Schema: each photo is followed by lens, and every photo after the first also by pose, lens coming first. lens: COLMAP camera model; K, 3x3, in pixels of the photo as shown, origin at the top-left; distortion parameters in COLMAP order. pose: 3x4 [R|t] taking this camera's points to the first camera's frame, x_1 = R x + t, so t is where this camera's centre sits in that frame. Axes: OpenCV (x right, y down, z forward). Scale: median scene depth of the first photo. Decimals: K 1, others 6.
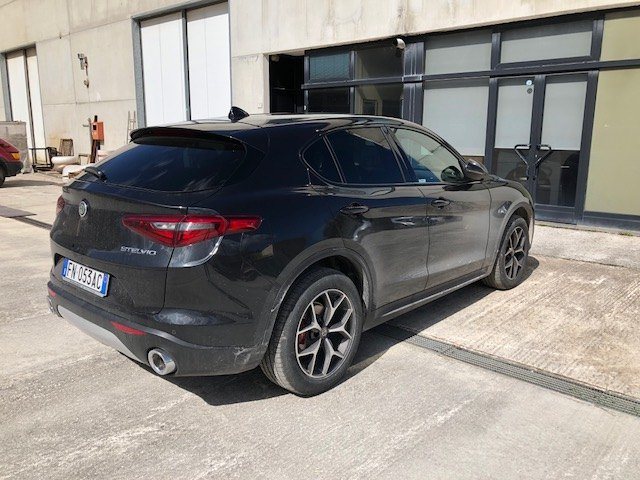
lens RADIAL K [[522.9, 0, 321.2], [0, 522.9, 237.4], [0, 0, 1]] dist [0.009441, 0.002760]
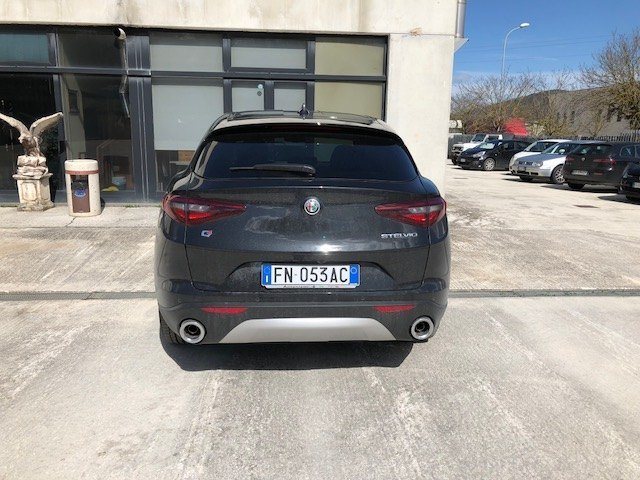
lens RADIAL K [[522.9, 0, 322.2], [0, 522.9, 242.2], [0, 0, 1]] dist [0.009441, 0.002760]
pose [[0.691172, -0.142642, 0.708474, -0.373832], [0.131649, 0.988776, 0.070643, -0.017800], [-0.710598, 0.044443, 0.702193, 0.102547]]
